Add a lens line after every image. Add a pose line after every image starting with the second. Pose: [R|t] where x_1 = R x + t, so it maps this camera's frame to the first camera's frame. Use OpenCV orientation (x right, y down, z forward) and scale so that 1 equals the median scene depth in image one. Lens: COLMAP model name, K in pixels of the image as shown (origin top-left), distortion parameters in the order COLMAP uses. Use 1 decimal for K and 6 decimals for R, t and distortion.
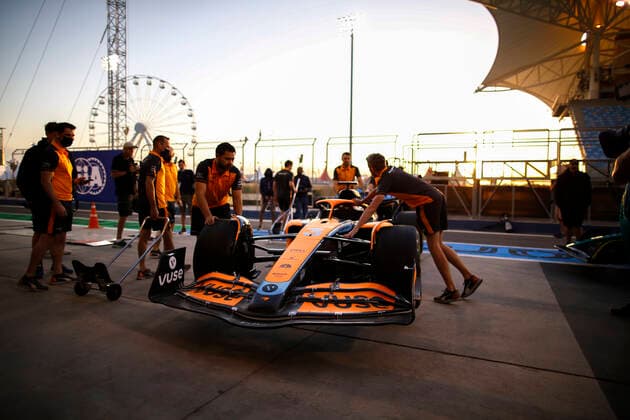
lens RADIAL K [[436.0, 0, 315.0], [0, 436.0, 210.0], [0, 0, 1]] dist [-0.048486, 0.055054]
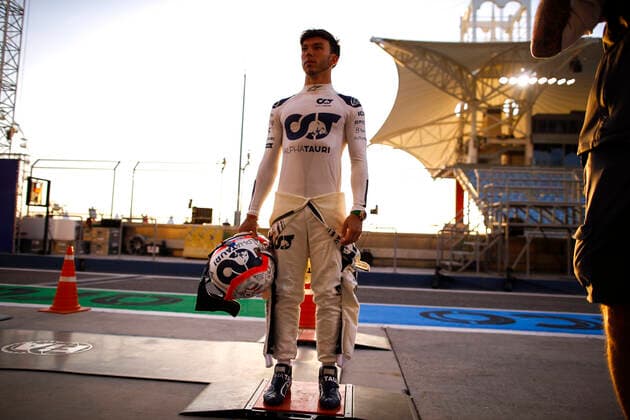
lens RADIAL K [[444.5, 0, 315.0], [0, 444.5, 210.0], [0, 0, 1]] dist [-0.008839, 0.005701]
pose [[0.941788, 0.049672, 0.332517, -0.087927], [-0.008453, 0.992212, -0.124275, -0.000381], [-0.336101, 0.114230, 0.934873, 0.107091]]
